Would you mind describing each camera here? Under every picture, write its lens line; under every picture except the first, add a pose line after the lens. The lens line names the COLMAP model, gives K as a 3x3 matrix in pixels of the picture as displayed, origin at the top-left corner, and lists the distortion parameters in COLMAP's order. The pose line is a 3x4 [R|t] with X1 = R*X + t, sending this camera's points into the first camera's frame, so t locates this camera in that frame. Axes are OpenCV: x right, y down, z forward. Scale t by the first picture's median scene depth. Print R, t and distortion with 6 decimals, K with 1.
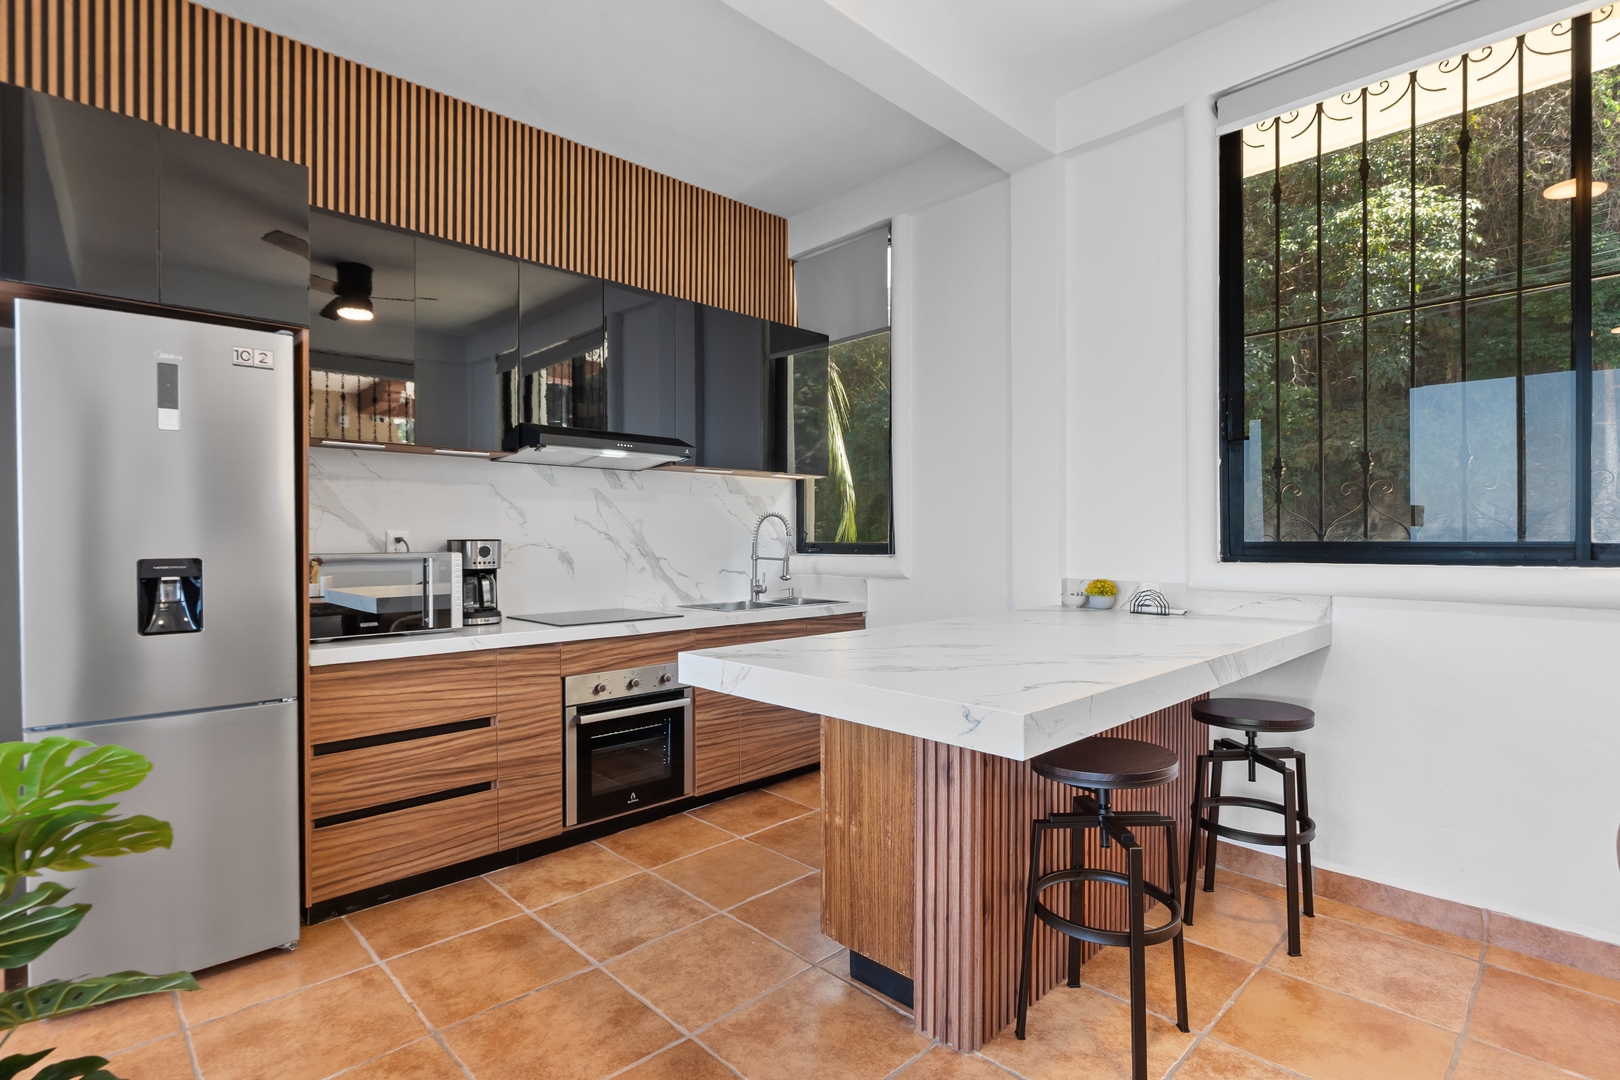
lens RADIAL K [[785.3, 0, 804.6], [0, 785.3, 545.1], [0, 0, 1]] dist [-0.001950, 0.001013]
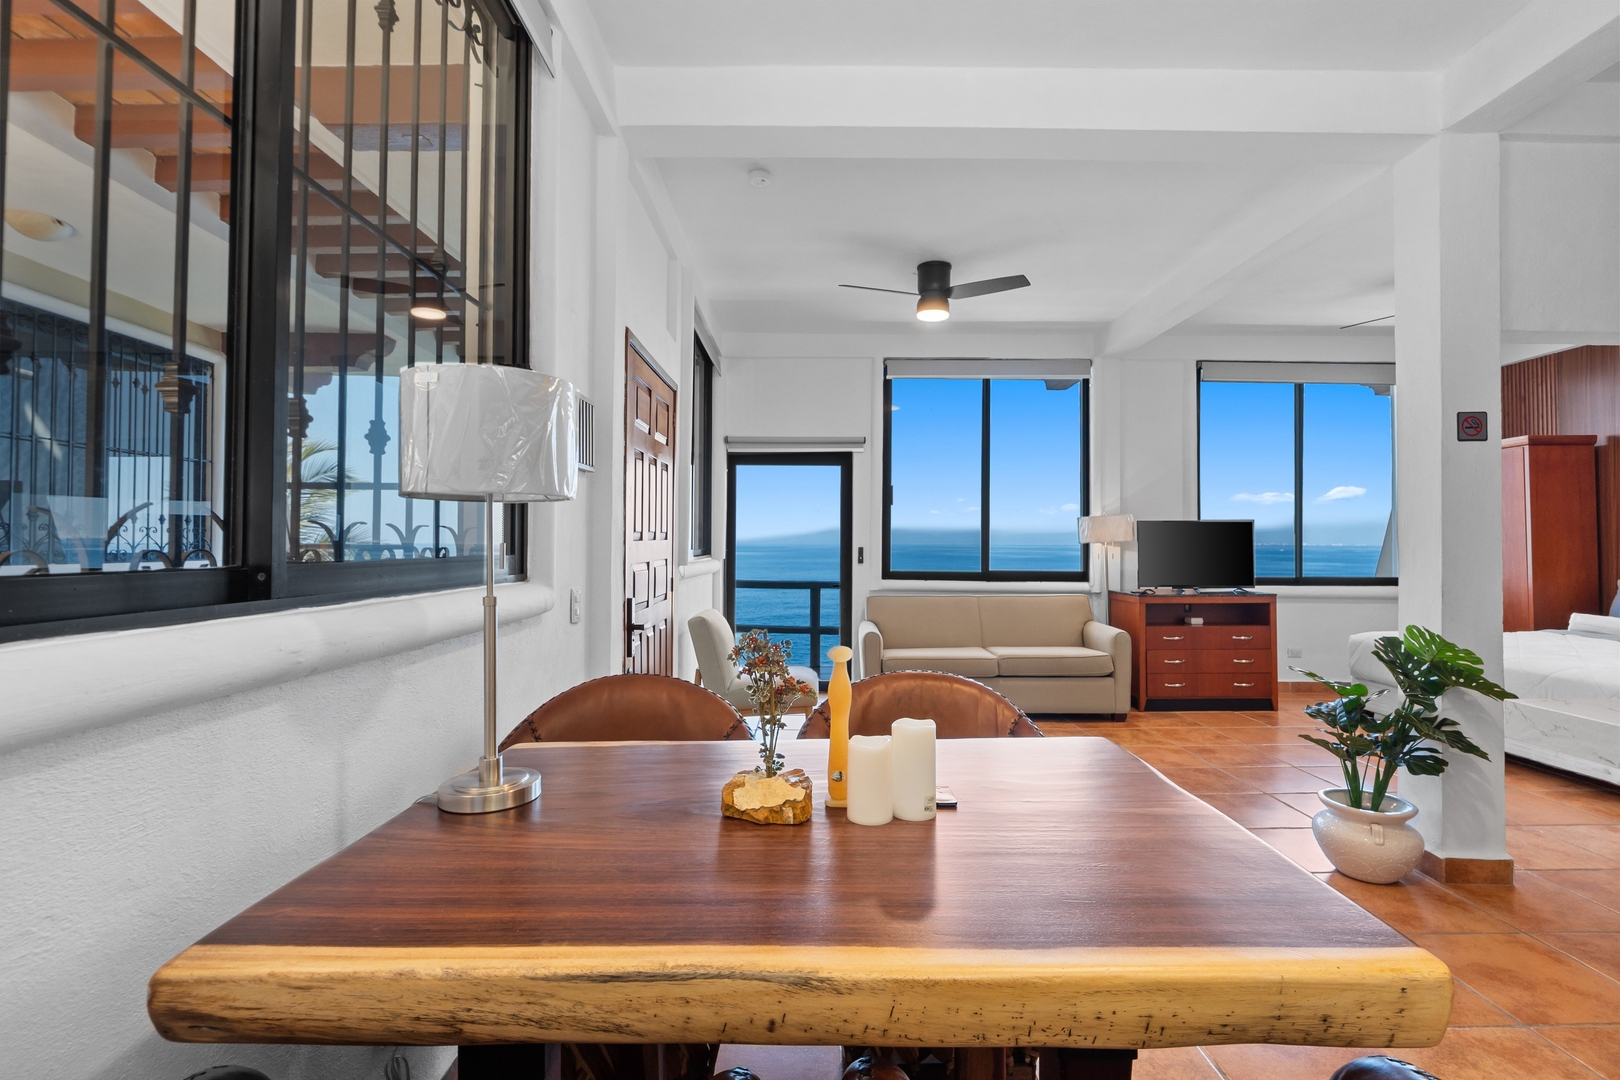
lens RADIAL K [[724.1, 0, 810.6], [0, 724.1, 532.1], [0, 0, 1]] dist [-0.009607, -0.000489]
pose [[-0.687057, -0.009322, -0.726544, 0.750711], [-0.009823, 0.999945, -0.003540, -0.016062], [0.726537, 0.004705, -0.687111, 0.387063]]
